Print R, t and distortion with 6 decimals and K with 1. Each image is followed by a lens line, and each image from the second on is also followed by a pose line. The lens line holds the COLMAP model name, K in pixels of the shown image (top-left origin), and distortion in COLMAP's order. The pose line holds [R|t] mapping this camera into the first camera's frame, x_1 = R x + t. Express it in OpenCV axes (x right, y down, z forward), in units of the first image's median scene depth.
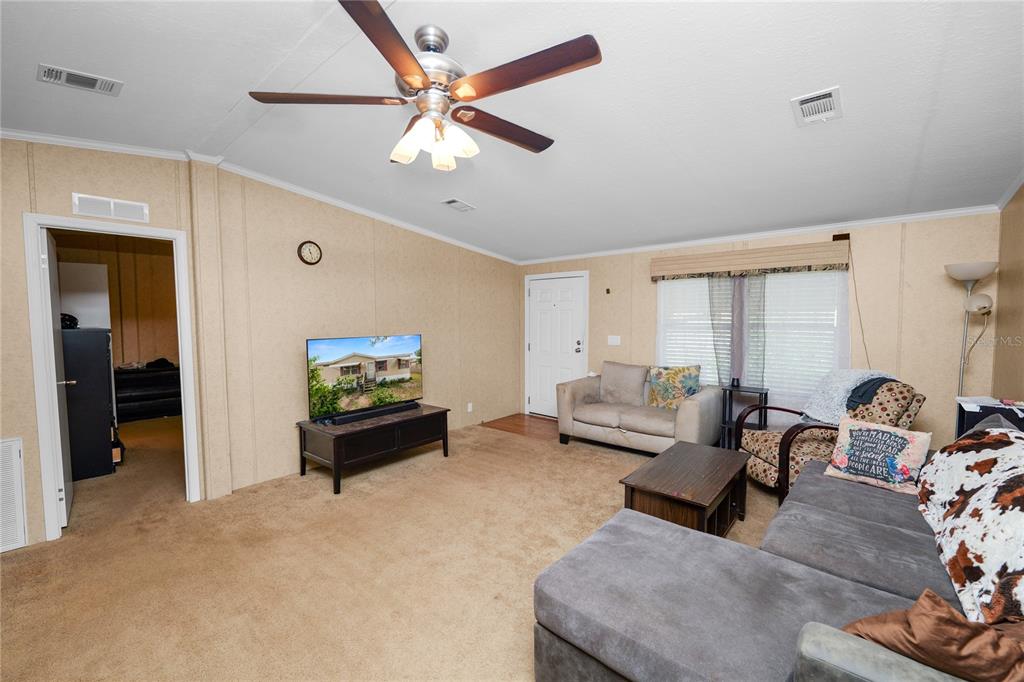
lens RADIAL K [[417.3, 0, 512.3], [0, 417.3, 339.4], [0, 0, 1]] dist [-0.008368, -0.001067]
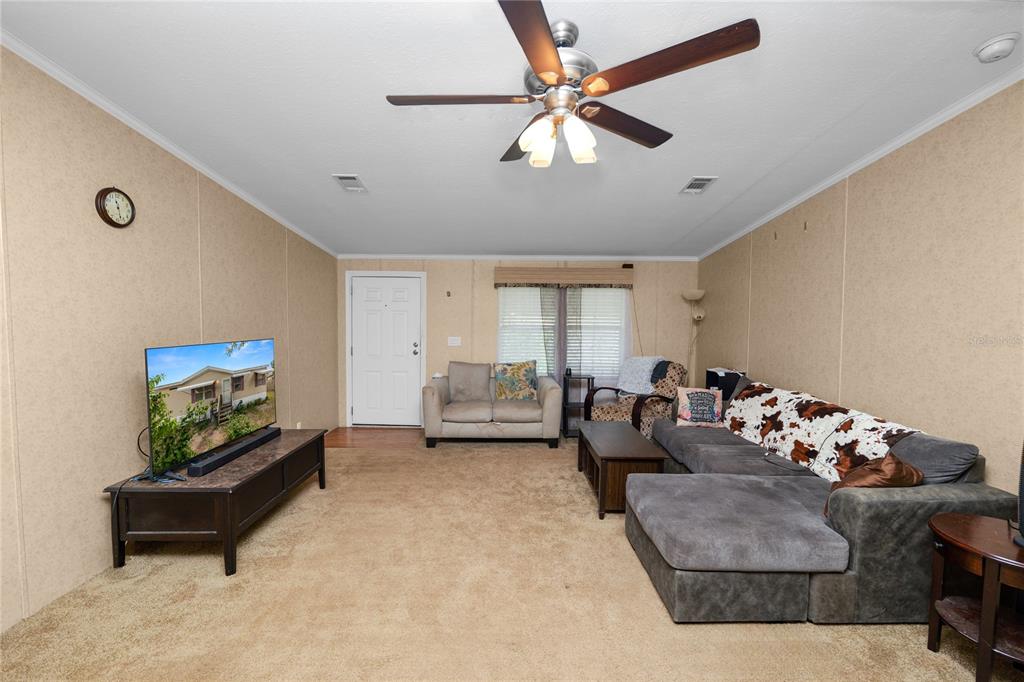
lens RADIAL K [[417.3, 0, 508.6], [0, 417.3, 342.2], [0, 0, 1]] dist [-0.008368, -0.001067]
pose [[0.753256, -0.024037, 0.657288, -0.430750], [0.022723, 0.999686, 0.010518, -0.004442], [-0.657335, 0.007013, 0.753566, 0.159545]]
